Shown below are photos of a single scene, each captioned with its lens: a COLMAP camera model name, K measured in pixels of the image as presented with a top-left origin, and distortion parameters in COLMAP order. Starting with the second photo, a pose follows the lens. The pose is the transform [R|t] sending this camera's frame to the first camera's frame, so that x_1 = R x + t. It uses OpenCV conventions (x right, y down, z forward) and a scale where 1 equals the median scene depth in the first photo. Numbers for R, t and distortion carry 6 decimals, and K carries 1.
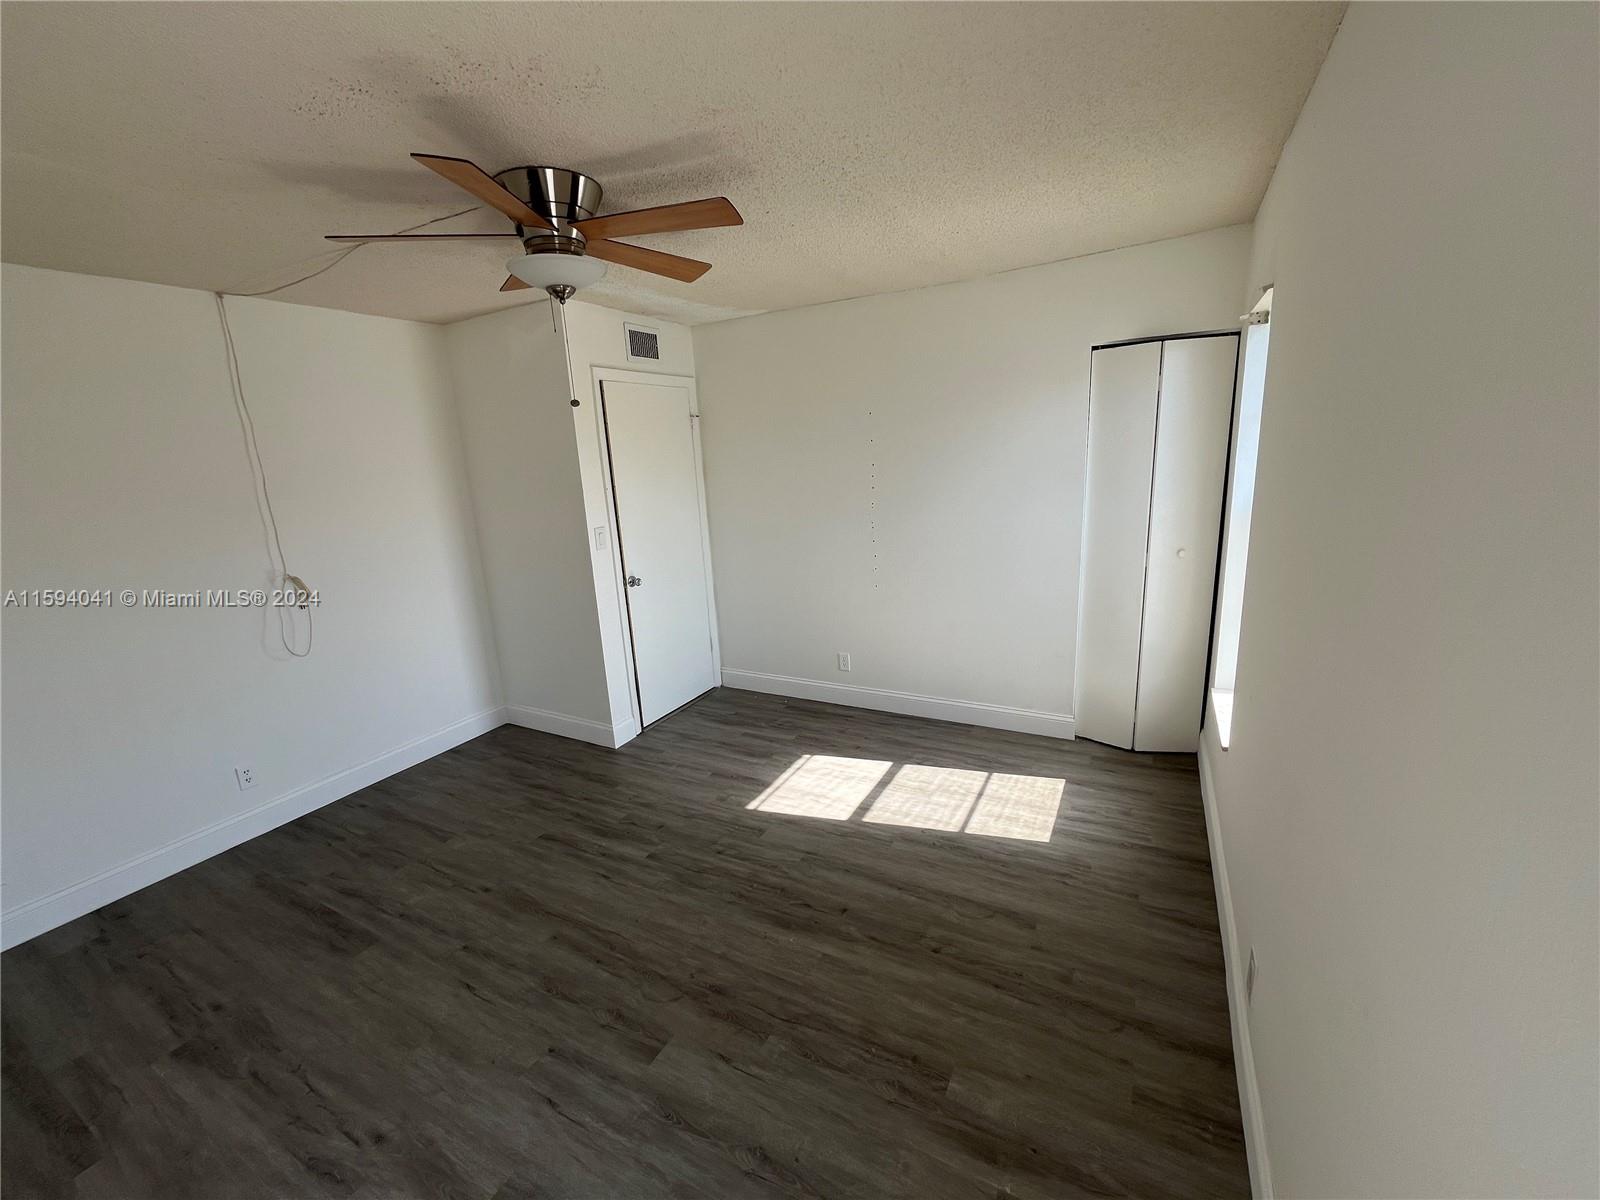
lens RADIAL K [[646.6, 0, 797.2], [0, 646.6, 596.3], [0, 0, 1]] dist [-0.002340, -0.000820]
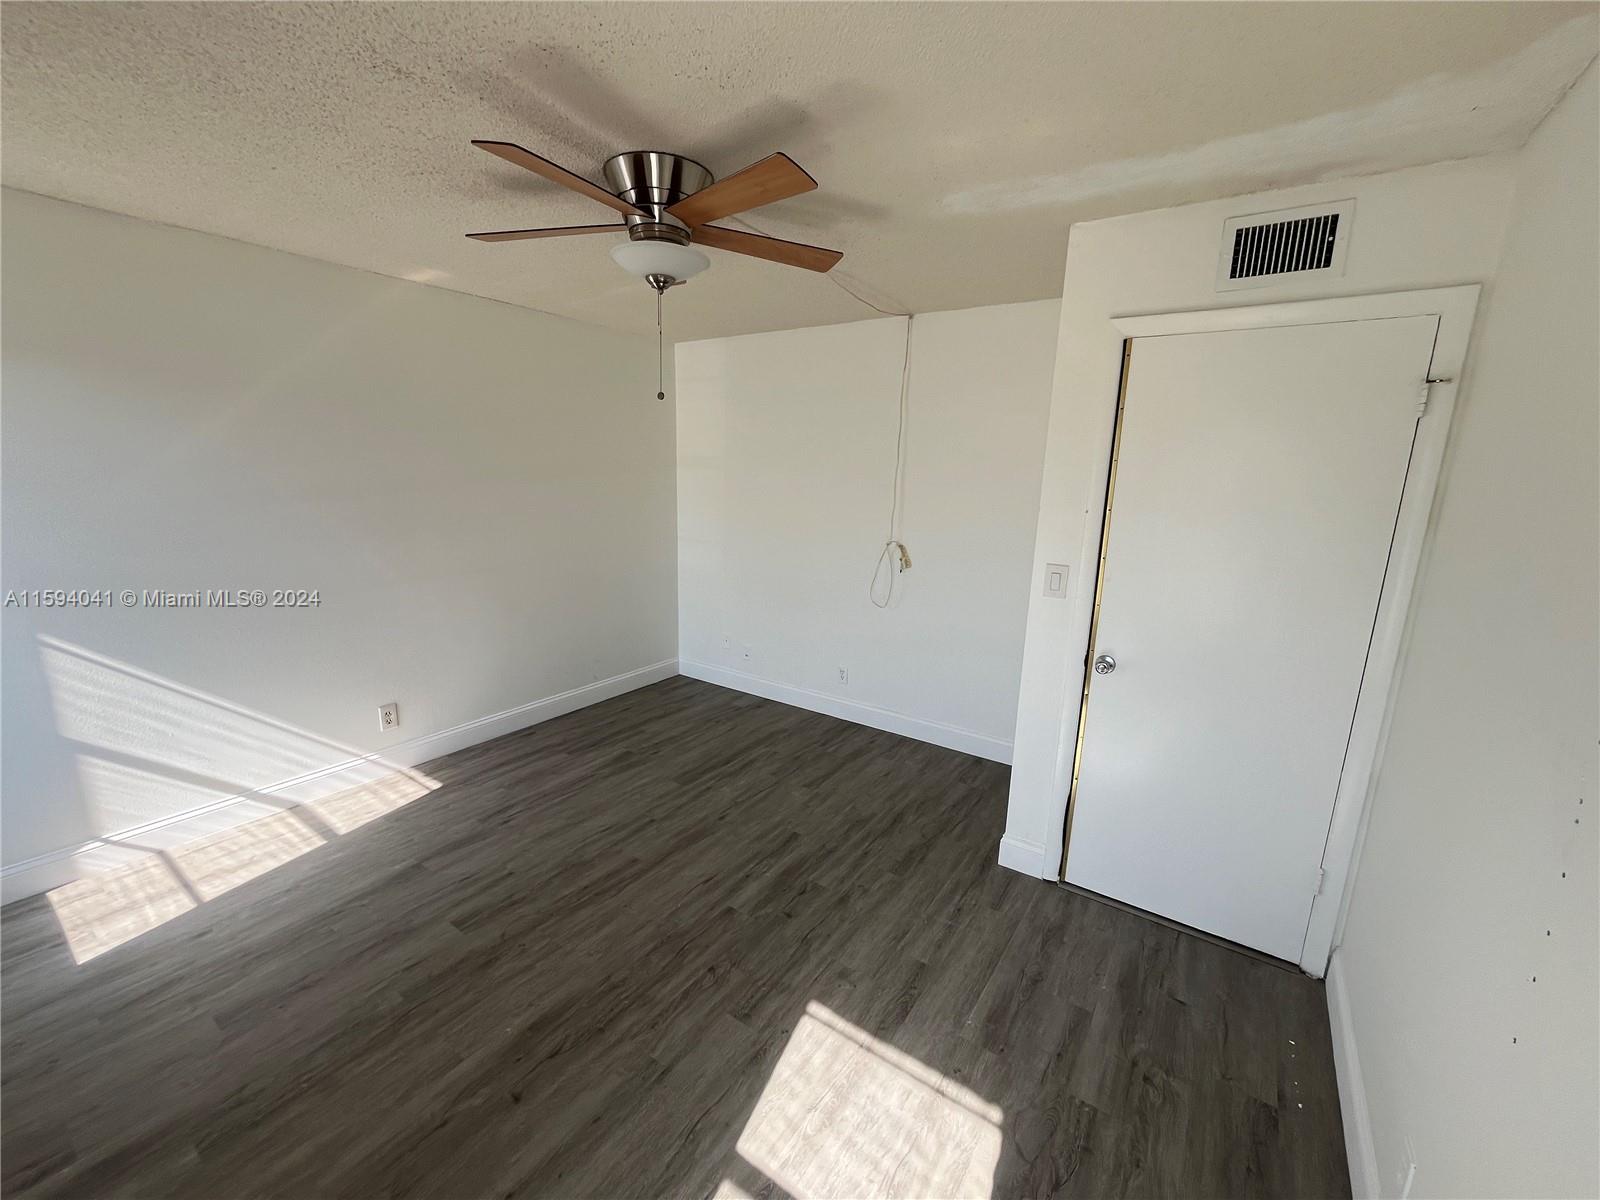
lens RADIAL K [[646.6, 0, 795.4], [0, 646.6, 600.0], [0, 0, 1]] dist [-0.002340, -0.000820]
pose [[-0.110774, 0.255628, -0.960408, 0.496338], [-0.237467, 0.931557, 0.275338, -0.251760], [0.965059, 0.258566, -0.042489, 1.009421]]
